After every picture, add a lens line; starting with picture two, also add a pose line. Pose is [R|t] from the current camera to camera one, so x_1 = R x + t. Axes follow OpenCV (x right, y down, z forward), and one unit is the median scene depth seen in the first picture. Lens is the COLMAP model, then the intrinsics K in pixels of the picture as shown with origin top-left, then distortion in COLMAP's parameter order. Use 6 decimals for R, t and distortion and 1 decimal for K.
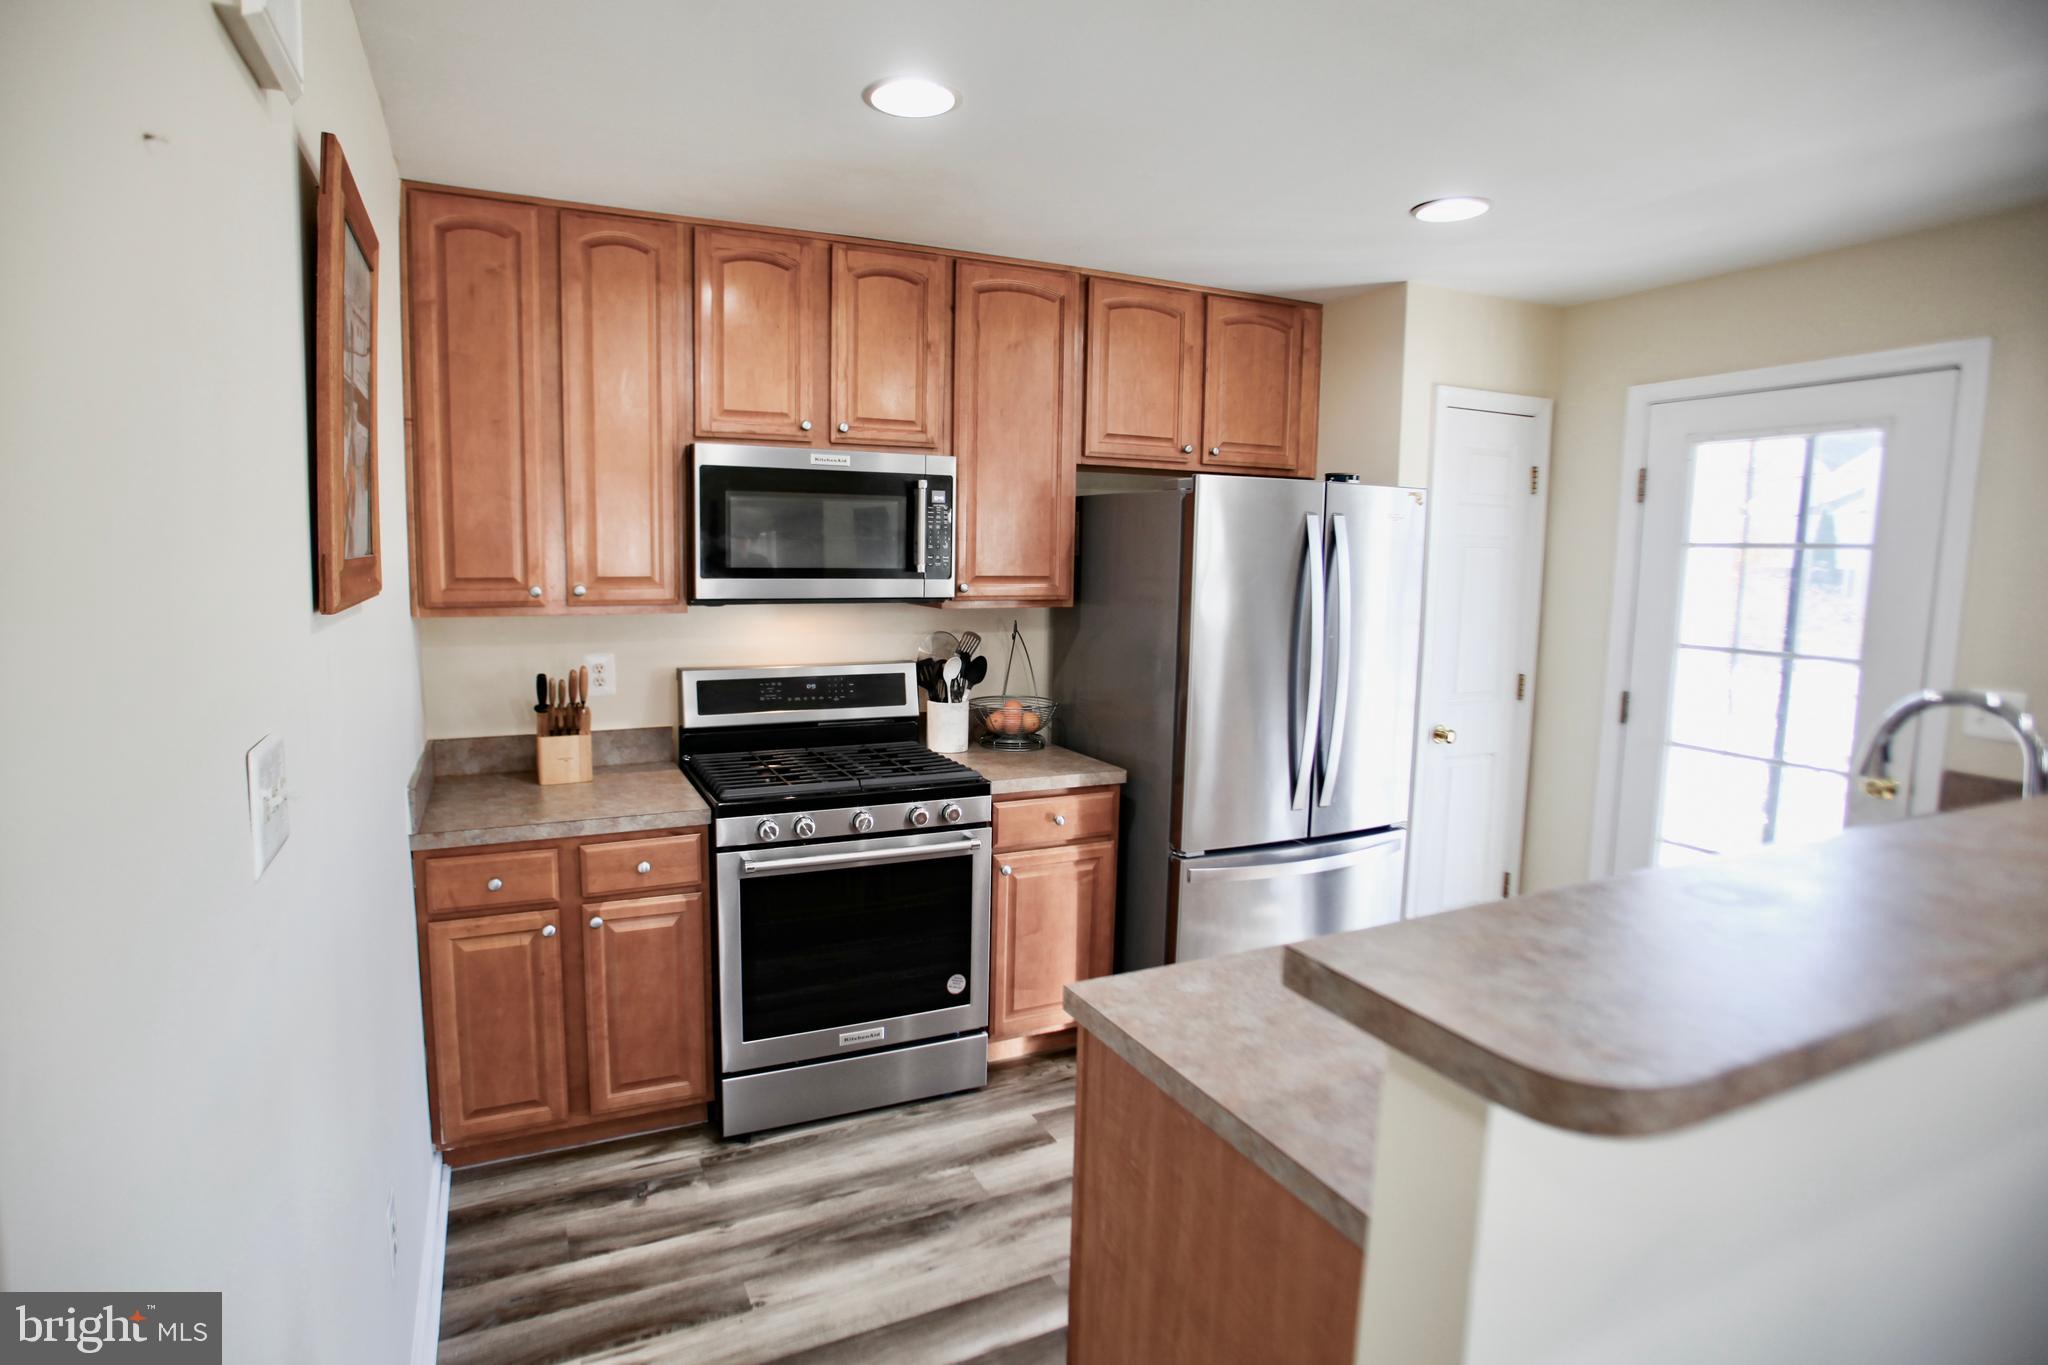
lens RADIAL K [[1044.7, 0, 975.3], [0, 1044.7, 675.0], [0, 0, 1]] dist [-0.065799, 0.003644]
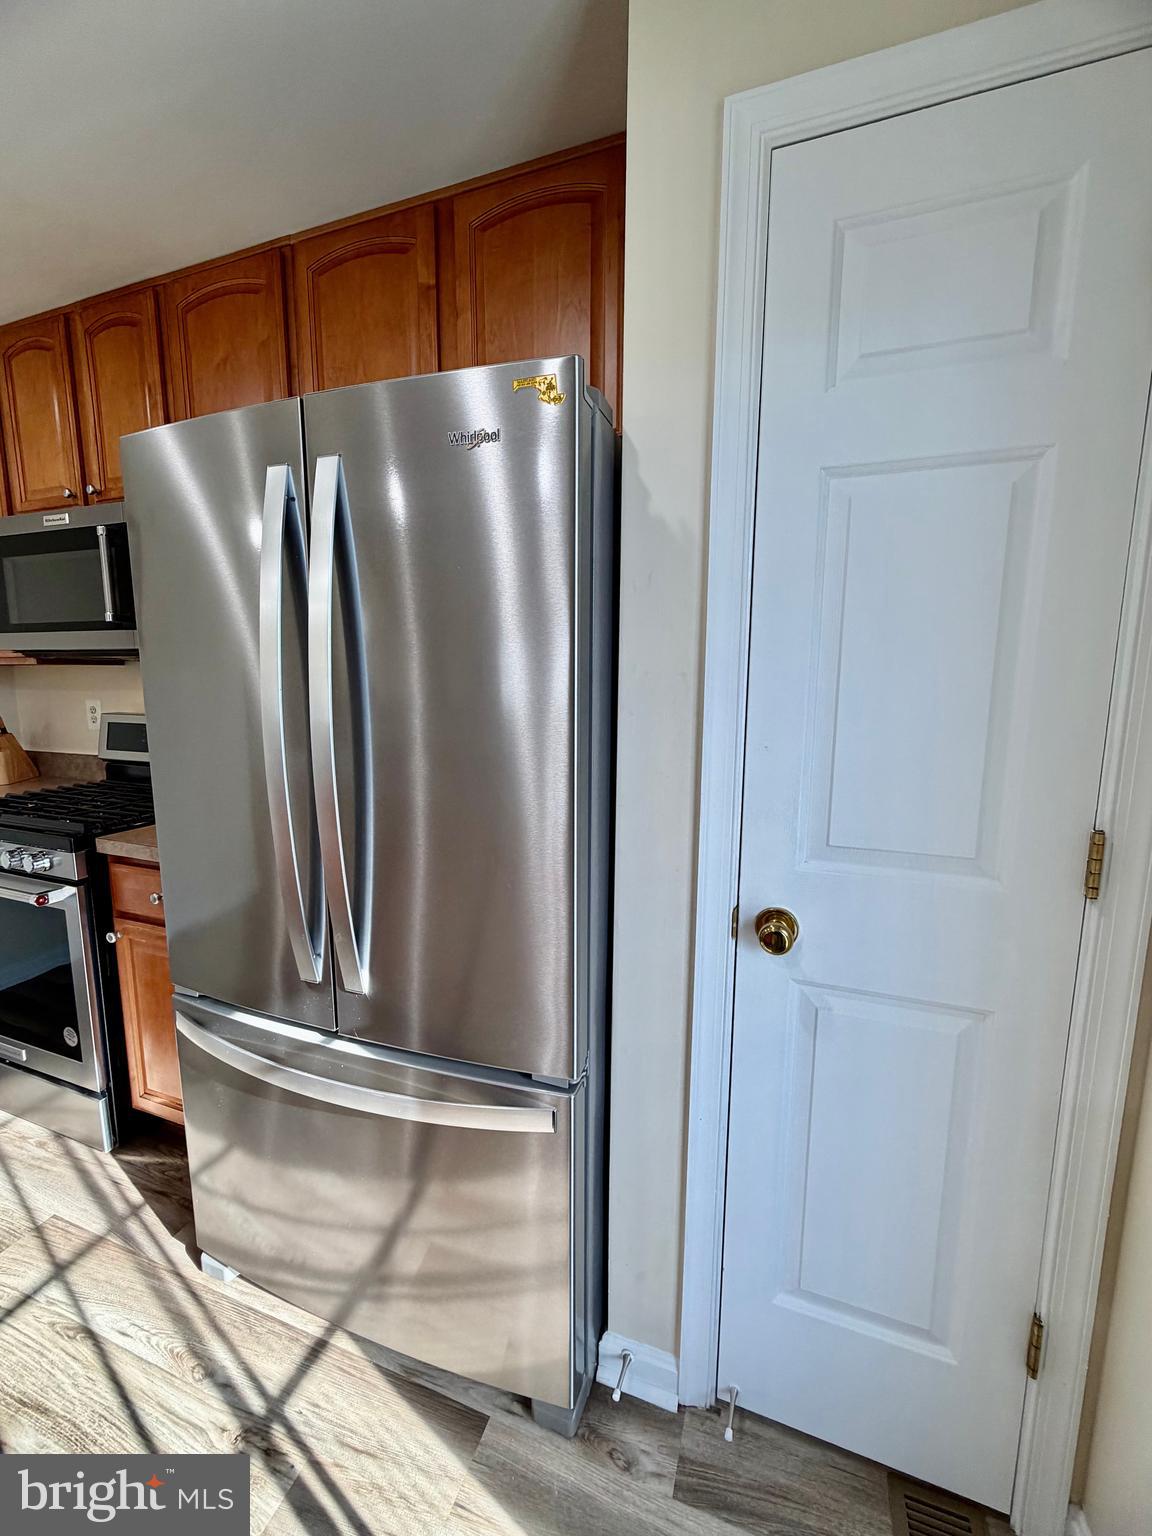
lens RADIAL K [[612.1, 0, 572.5], [0, 612.1, 765.6], [0, 0, 1]] dist [0.002502, -0.000357]
pose [[0.710326, 0.092033, -0.697830, 0.710348], [-0.078574, 0.995586, 0.051321, -0.026602], [0.699474, 0.018376, 0.714422, 0.921461]]
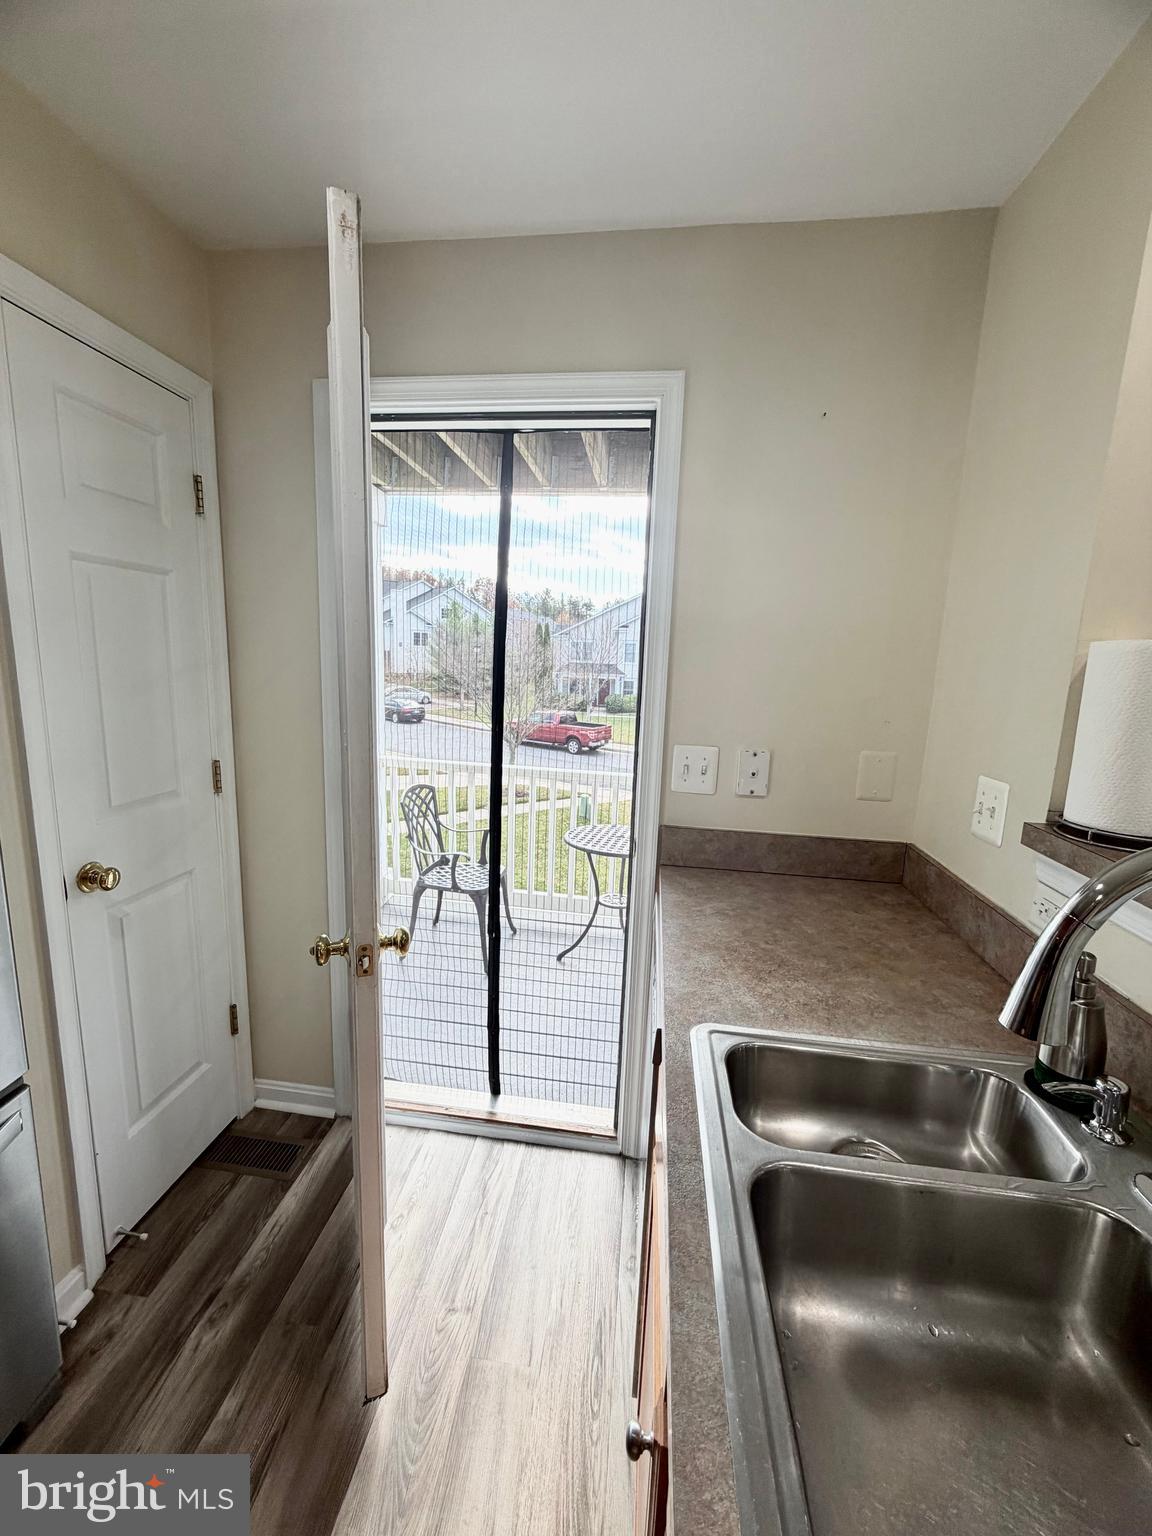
lens RADIAL K [[612.1, 0, 570.4], [0, 612.1, 765.8], [0, 0, 1]] dist [0.002502, -0.000357]
pose [[0.538230, -0.139689, 0.831141, 0.380430], [0.067956, 0.990151, 0.122406, -0.044992], [-0.840054, -0.009402, 0.542422, 0.683556]]
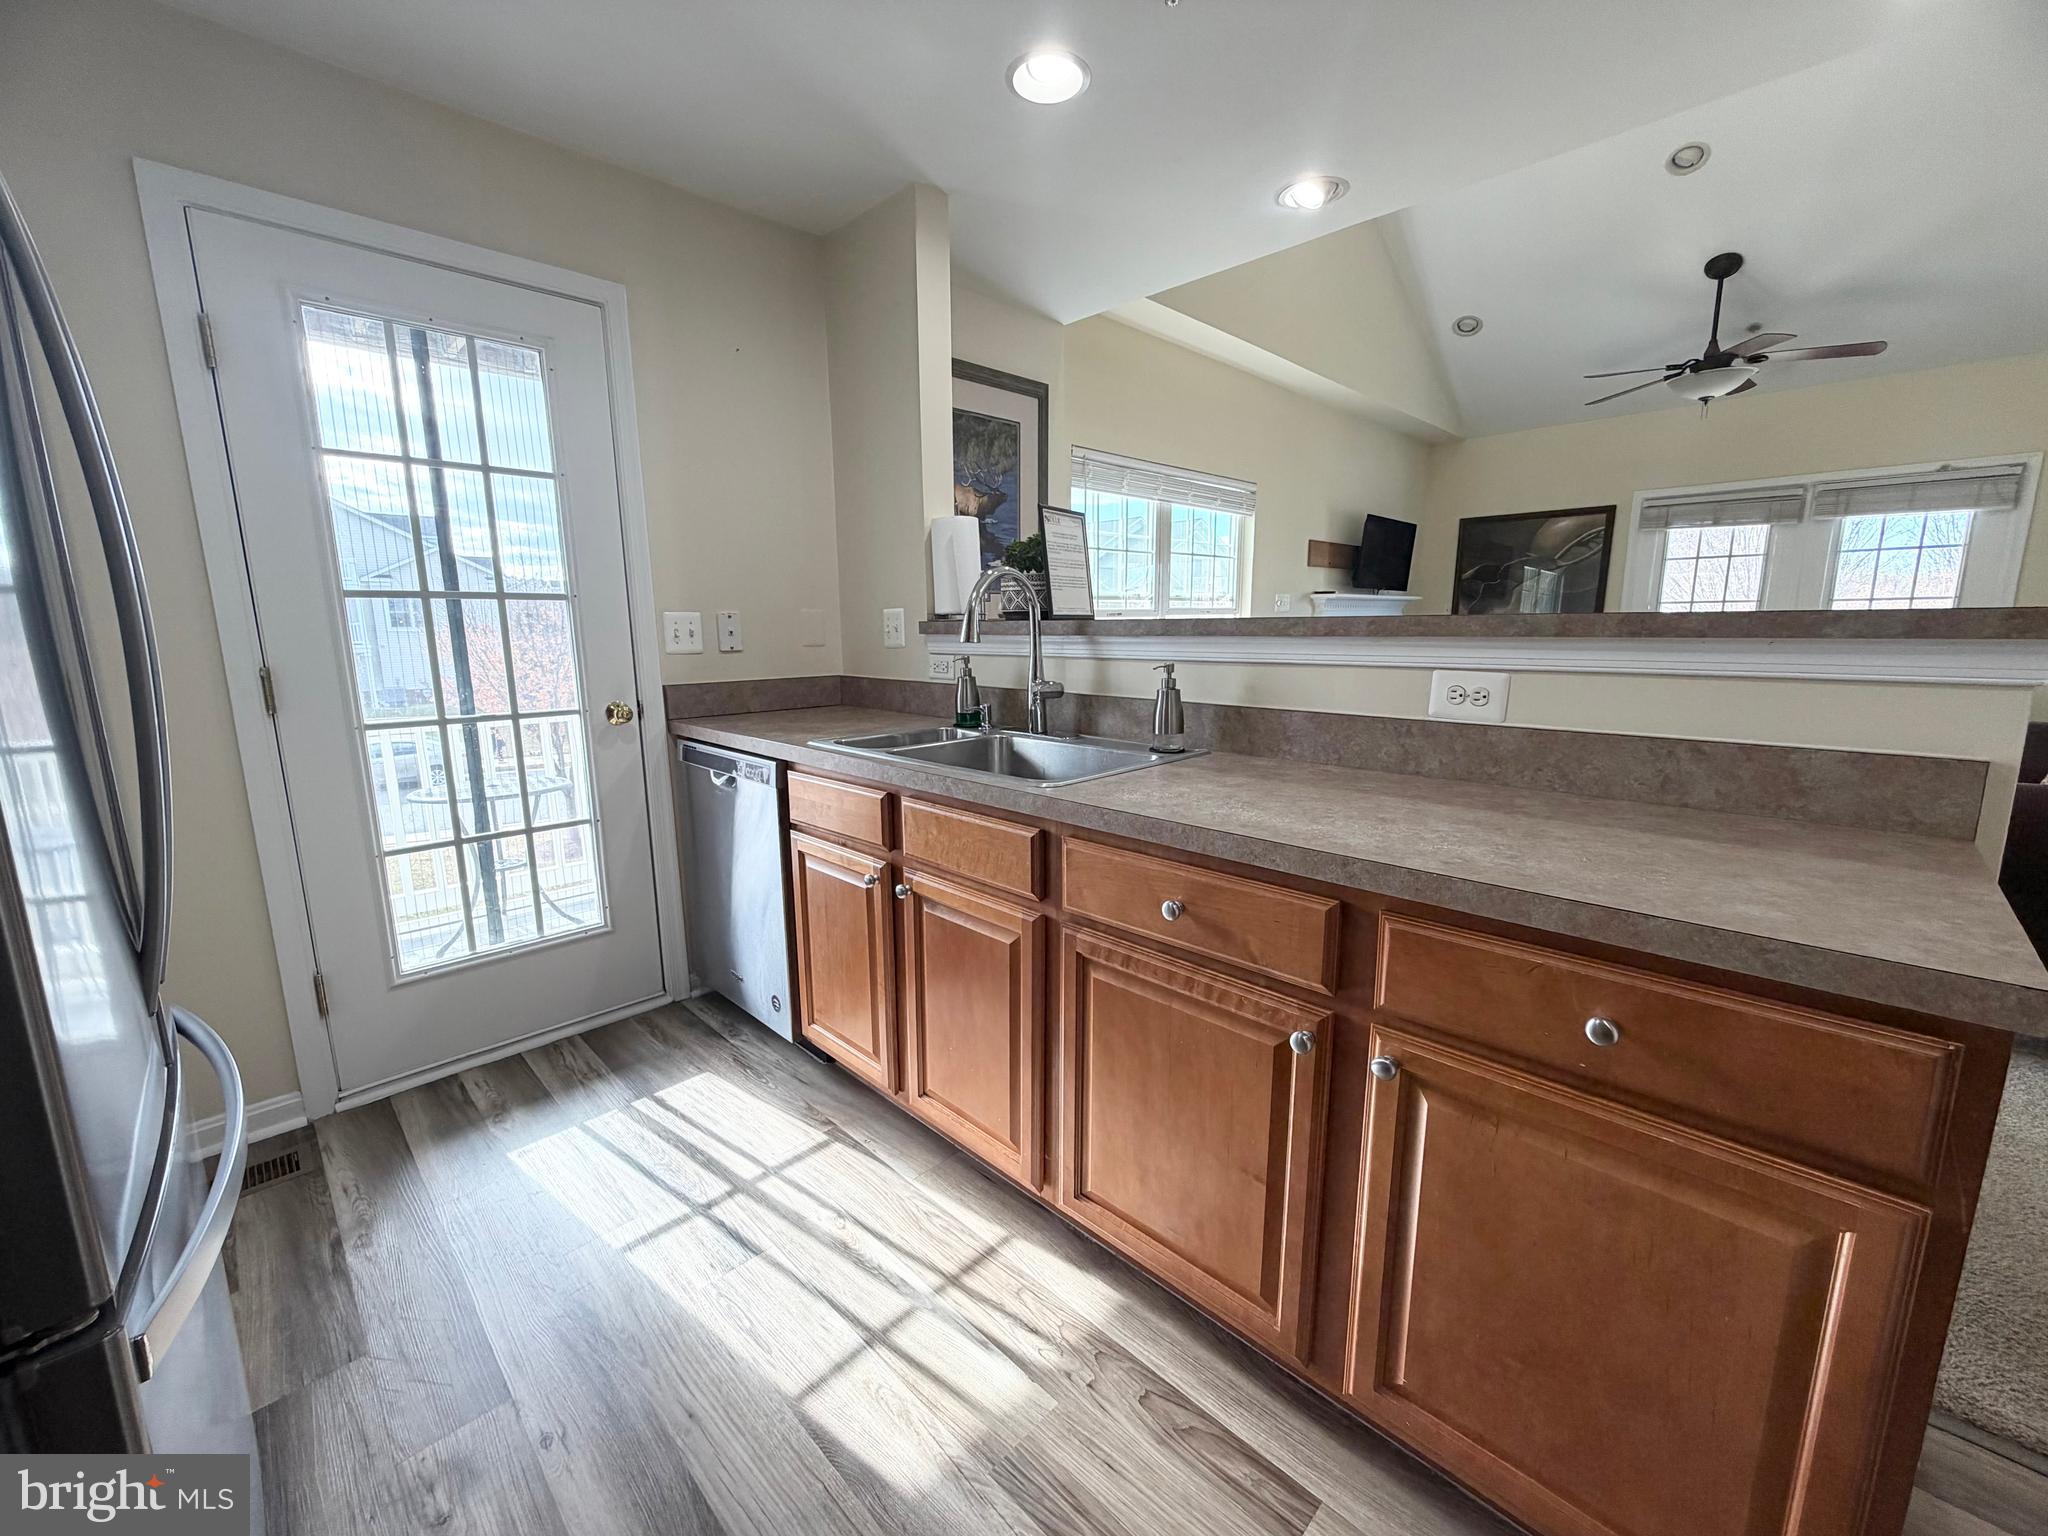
lens RADIAL K [[816.1, 0, 1023.4], [0, 816.1, 766.4], [0, 0, 1]] dist [0.002502, -0.000357]
pose [[-0.342836, -0.176838, 0.922600, -0.053712], [0.113913, 0.967048, 0.227688, 0.016602], [-0.932463, 0.183156, -0.311395, 0.853521]]
